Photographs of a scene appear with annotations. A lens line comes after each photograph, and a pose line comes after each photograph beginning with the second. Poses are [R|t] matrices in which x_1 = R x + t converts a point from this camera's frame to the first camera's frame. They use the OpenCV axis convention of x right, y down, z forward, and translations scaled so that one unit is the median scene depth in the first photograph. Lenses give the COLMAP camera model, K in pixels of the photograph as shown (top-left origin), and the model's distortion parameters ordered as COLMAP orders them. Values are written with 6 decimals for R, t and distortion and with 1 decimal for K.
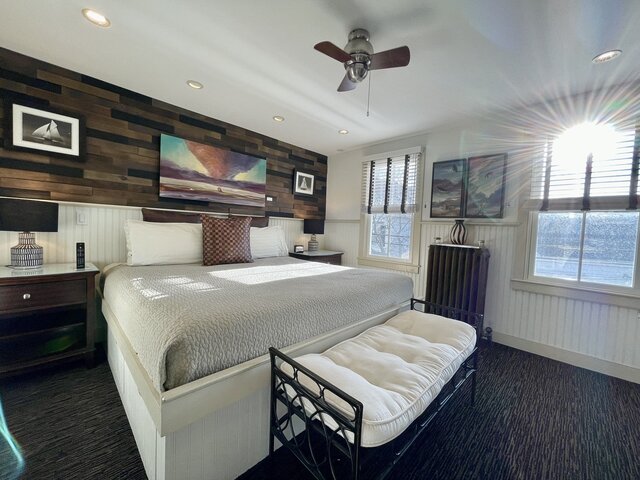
lens RADIAL K [[259.4, 0, 320.0], [0, 259.4, 240.0], [0, 0, 1]] dist [-0.000495, 0.000163]
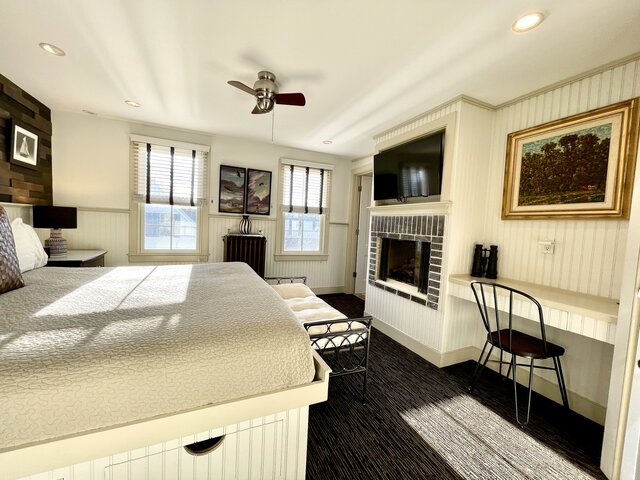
lens RADIAL K [[259.4, 0, 320.0], [0, 259.4, 240.0], [0, 0, 1]] dist [-0.000495, 0.000163]
pose [[0.369948, -0.077852, 0.925785, -0.507290], [0.006890, 0.996685, 0.081061, -0.053428], [-0.929027, -0.023610, 0.369258, 0.148180]]
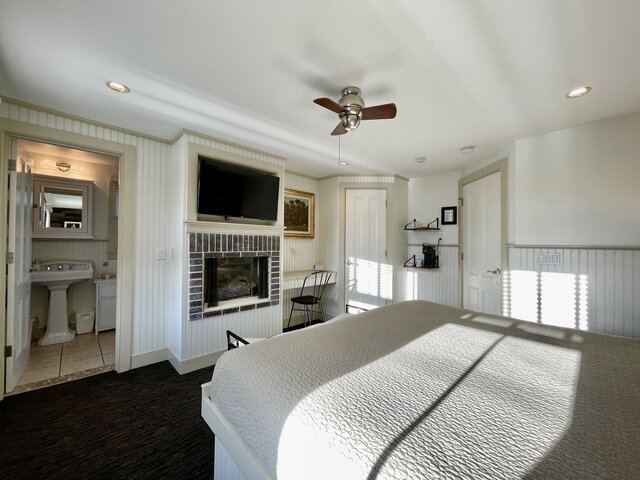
lens RADIAL K [[259.4, 0, 320.0], [0, 259.4, 240.0], [0, 0, 1]] dist [-0.000495, 0.000163]
pose [[-0.997993, -0.053414, 0.034022, 0.104746], [-0.052248, 0.998046, 0.034278, -0.089027], [-0.035786, 0.032432, -0.998833, 1.124826]]
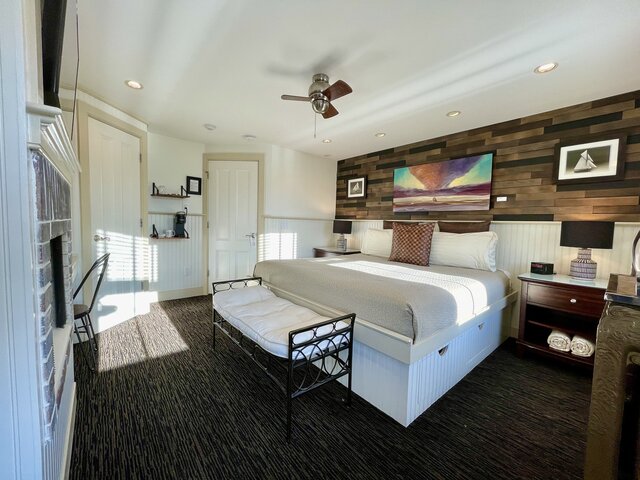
lens RADIAL K [[259.4, 0, 320.0], [0, 259.4, 240.0], [0, 0, 1]] dist [-0.000495, 0.000163]
pose [[-0.080026, 0.016148, -0.996662, 0.748966], [-0.078295, 0.996678, 0.022435, -0.007646], [0.993713, 0.079829, -0.078496, 0.602285]]
